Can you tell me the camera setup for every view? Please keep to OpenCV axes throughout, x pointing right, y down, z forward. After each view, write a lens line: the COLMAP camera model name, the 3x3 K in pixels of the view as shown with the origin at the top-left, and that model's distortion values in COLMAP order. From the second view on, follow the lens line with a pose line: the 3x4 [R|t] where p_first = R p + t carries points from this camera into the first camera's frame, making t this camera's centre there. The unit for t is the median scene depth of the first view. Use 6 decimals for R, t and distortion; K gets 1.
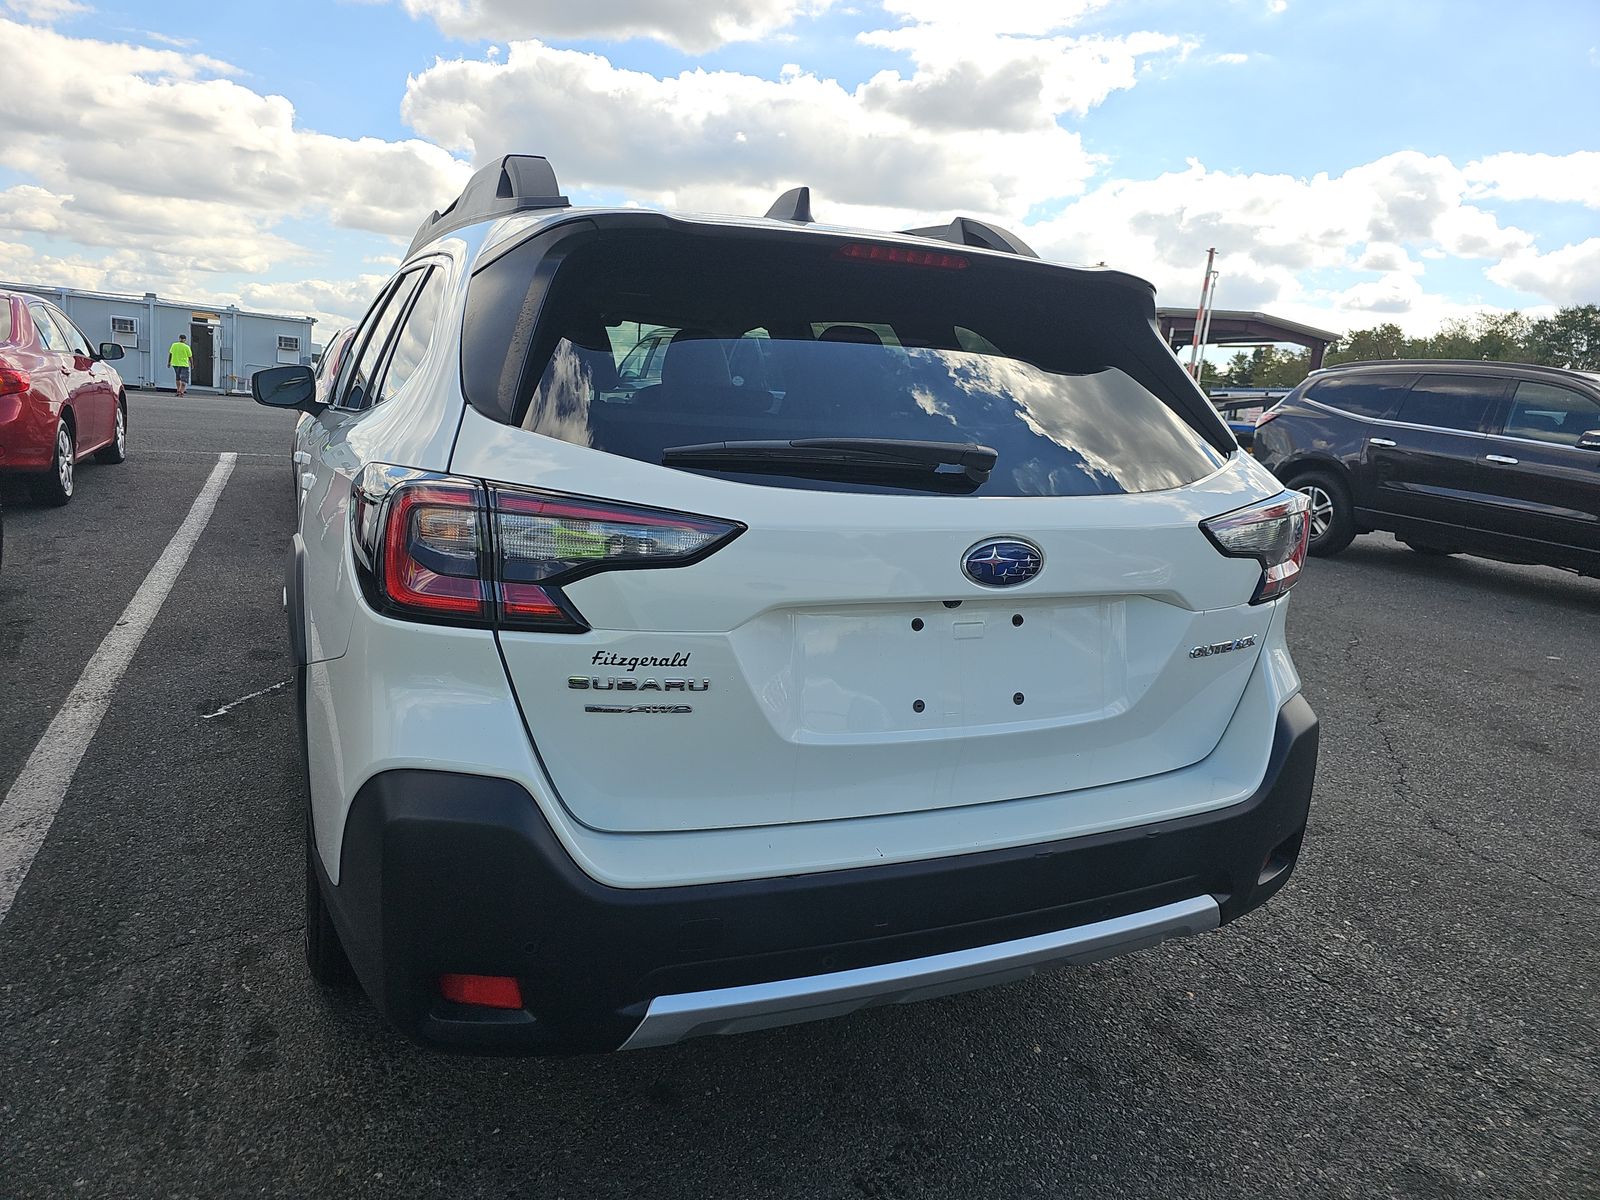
lens RADIAL K [[1071.2, 0, 799.4], [0, 1071.2, 605.0], [0, 0, 1]] dist [0.026114, -0.029911]
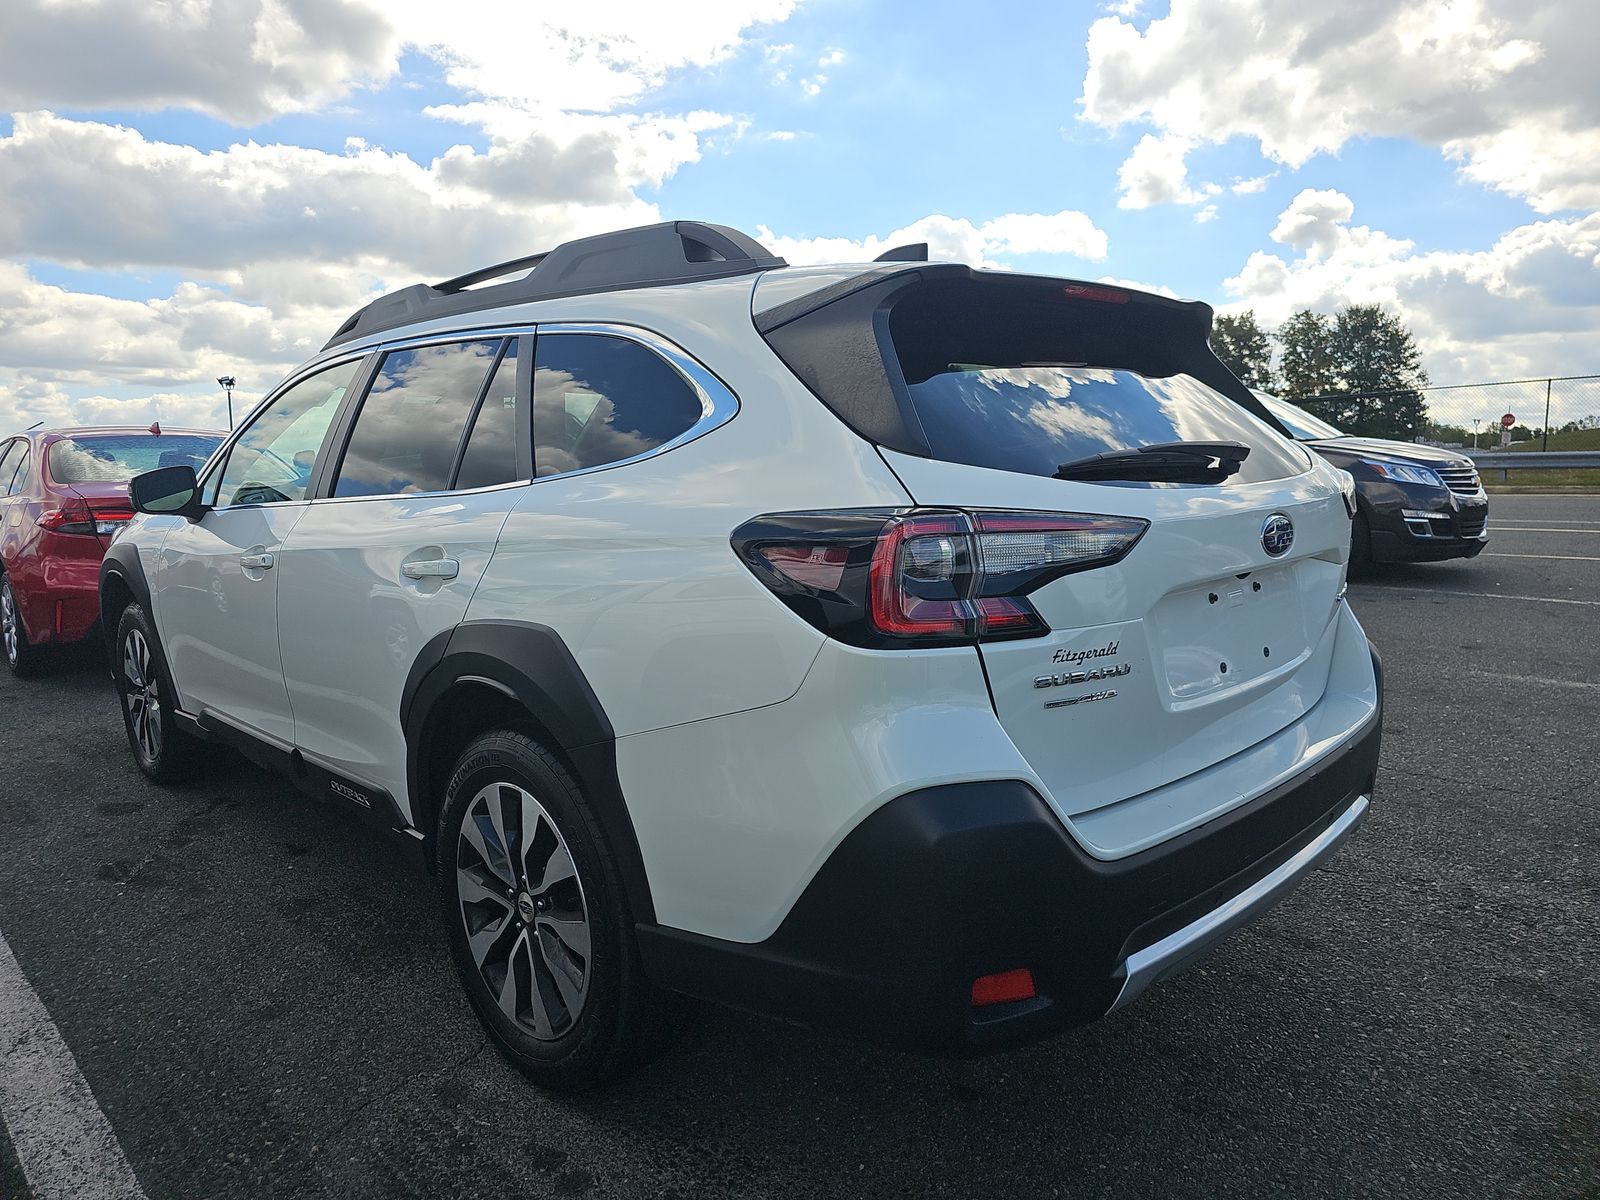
lens RADIAL K [[1060.6, 0, 800.0], [0, 1060.6, 600.0], [0, 0, 1]] dist [0.039137, -0.039068]
pose [[0.935140, -0.137056, 0.326693, -0.663235], [0.155827, 0.987270, -0.031862, -0.012454], [-0.318168, 0.080703, 0.944593, 0.039645]]
